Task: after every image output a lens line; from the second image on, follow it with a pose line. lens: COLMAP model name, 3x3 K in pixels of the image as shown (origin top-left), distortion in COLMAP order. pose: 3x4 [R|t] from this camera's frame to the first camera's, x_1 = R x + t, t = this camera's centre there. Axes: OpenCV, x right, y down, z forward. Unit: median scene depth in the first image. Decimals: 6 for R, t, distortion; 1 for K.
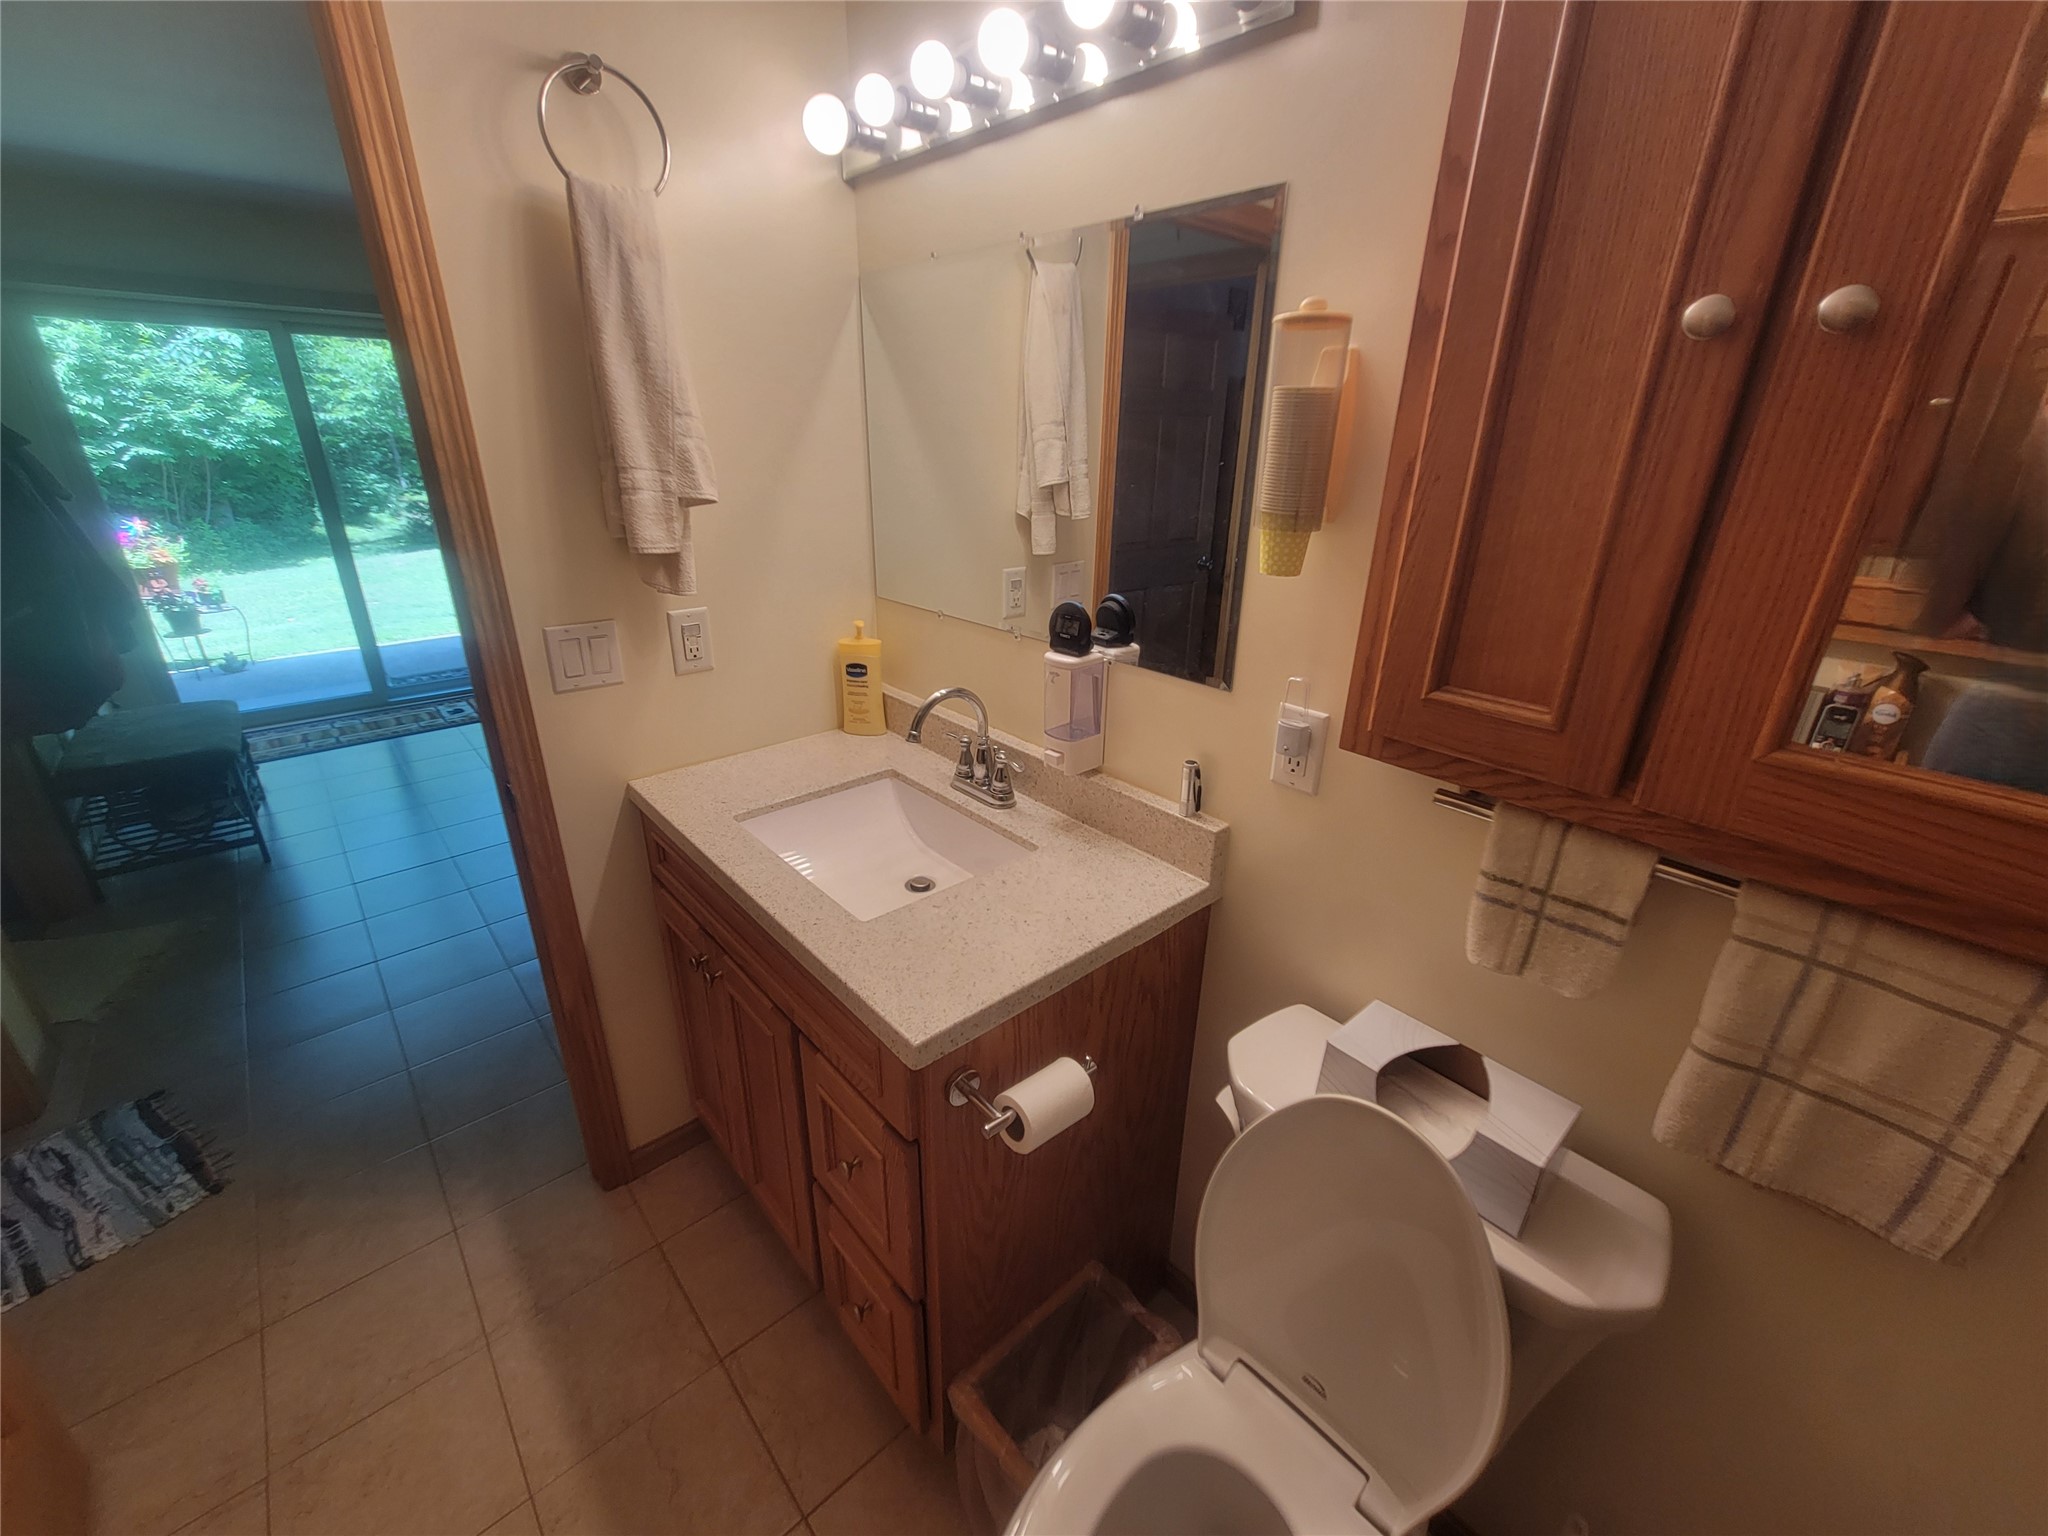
lens RADIAL K [[828.3, 0, 1016.6], [0, 828.3, 760.0], [0, 0, 1]] dist [-0.019167, 0.006620]
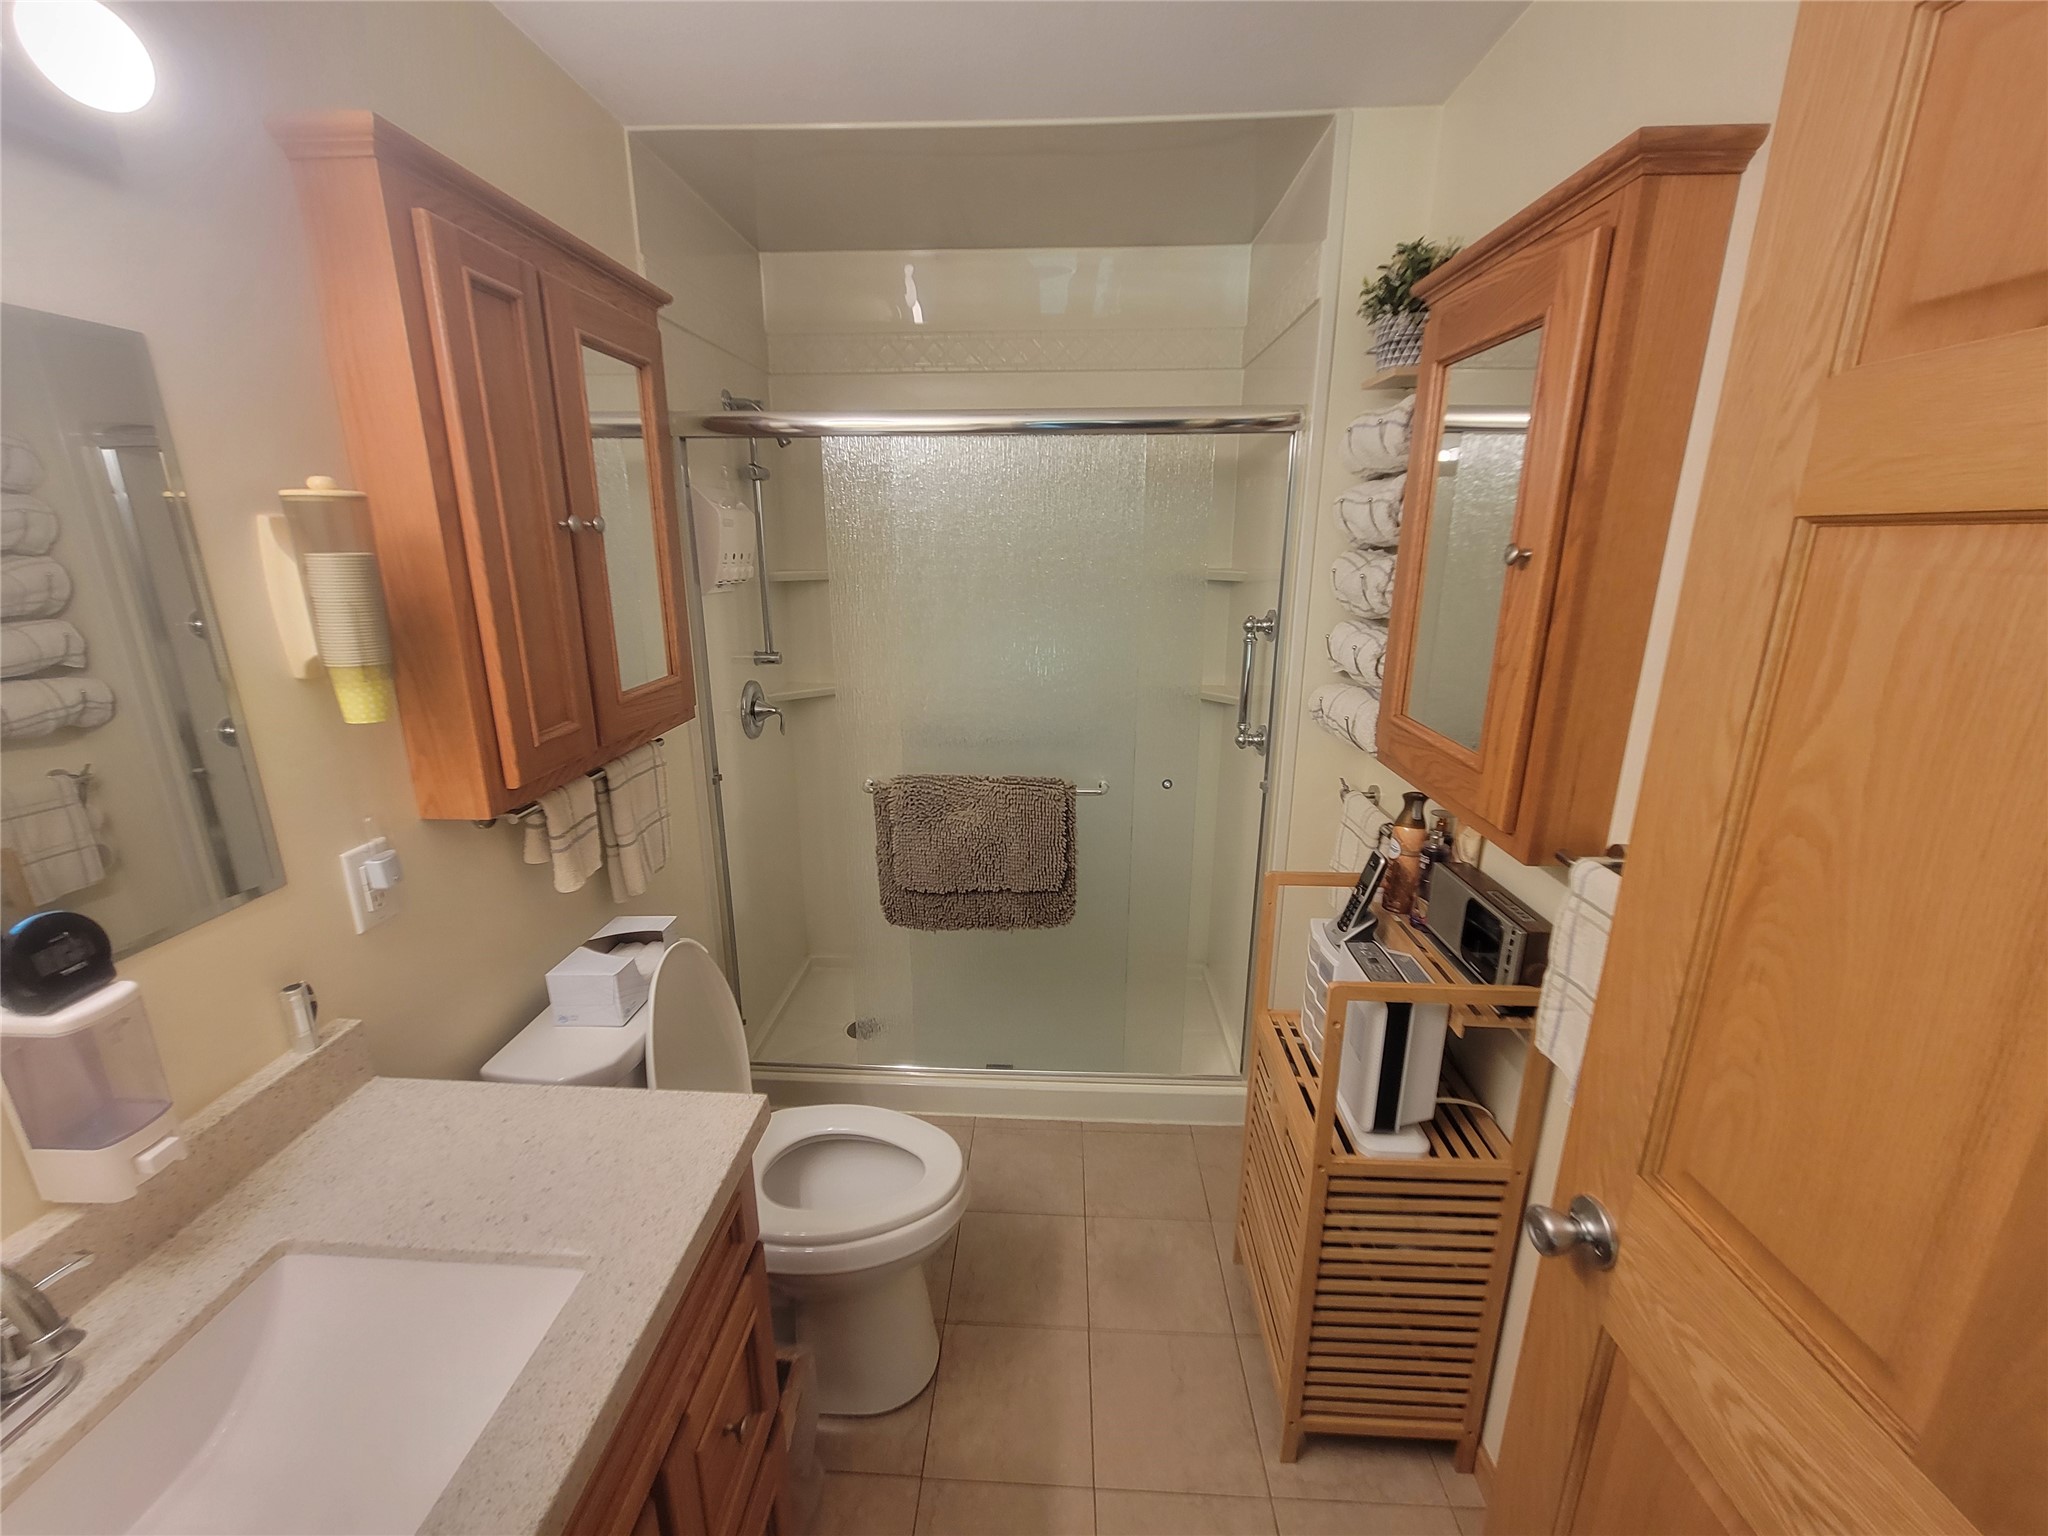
lens RADIAL K [[828.3, 0, 1016.6], [0, 828.3, 760.0], [0, 0, 1]] dist [-0.019167, 0.006620]
pose [[-0.711807, -0.196007, 0.674472, -0.734351], [0.255709, 0.822056, 0.508760, -0.376521], [-0.654174, 0.534607, -0.535025, 0.791833]]
